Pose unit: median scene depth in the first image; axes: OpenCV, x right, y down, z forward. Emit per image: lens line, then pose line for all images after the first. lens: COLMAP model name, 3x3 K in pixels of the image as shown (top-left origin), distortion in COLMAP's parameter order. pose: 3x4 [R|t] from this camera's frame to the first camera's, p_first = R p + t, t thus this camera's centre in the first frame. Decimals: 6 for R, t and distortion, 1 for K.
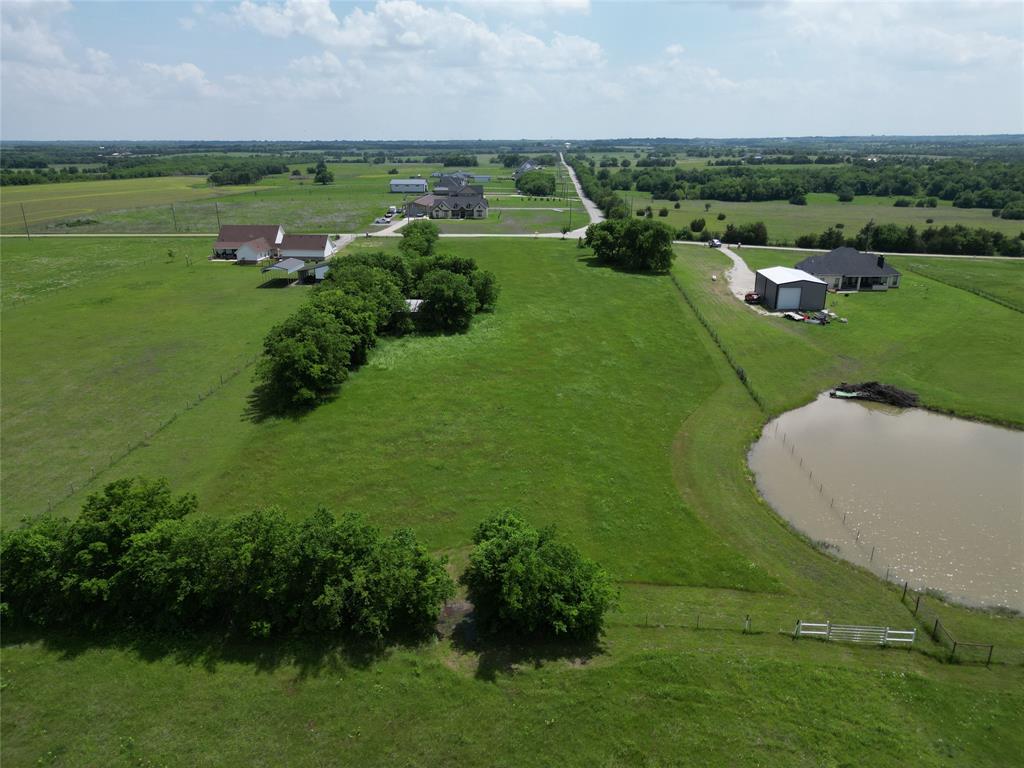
lens RADIAL K [[724.9, 0, 512.0], [0, 724.9, 384.0], [0, 0, 1]] dist [0.059133, -0.048380]
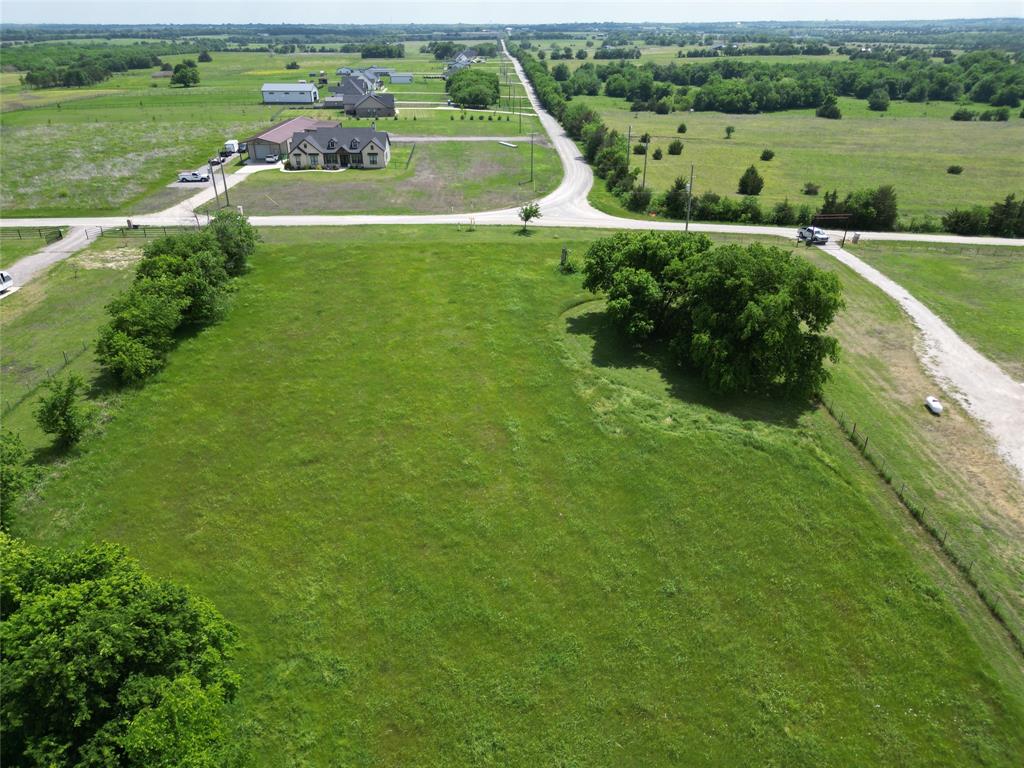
lens RADIAL K [[724.9, 0, 512.0], [0, 724.9, 384.0], [0, 0, 1]] dist [0.059133, -0.048380]
pose [[0.997015, -0.032758, 0.069920, 0.011059], [0.023173, 0.990746, 0.133735, -0.077766], [-0.073654, -0.131716, 0.988547, 0.232411]]
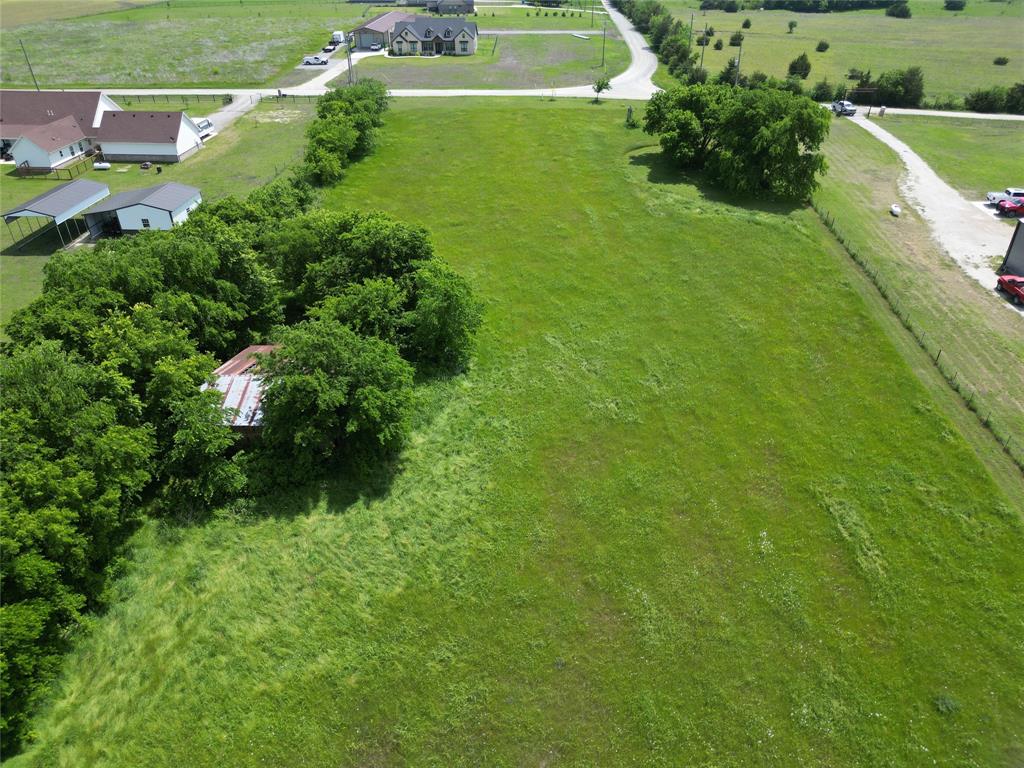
lens RADIAL K [[724.9, 0, 512.0], [0, 724.9, 384.0], [0, 0, 1]] dist [0.059133, -0.048380]
pose [[0.999987, -0.002084, -0.004565, 0.000780], [0.003099, 0.971946, 0.235183, -0.054419], [0.003947, -0.235194, 0.971940, 0.165134]]
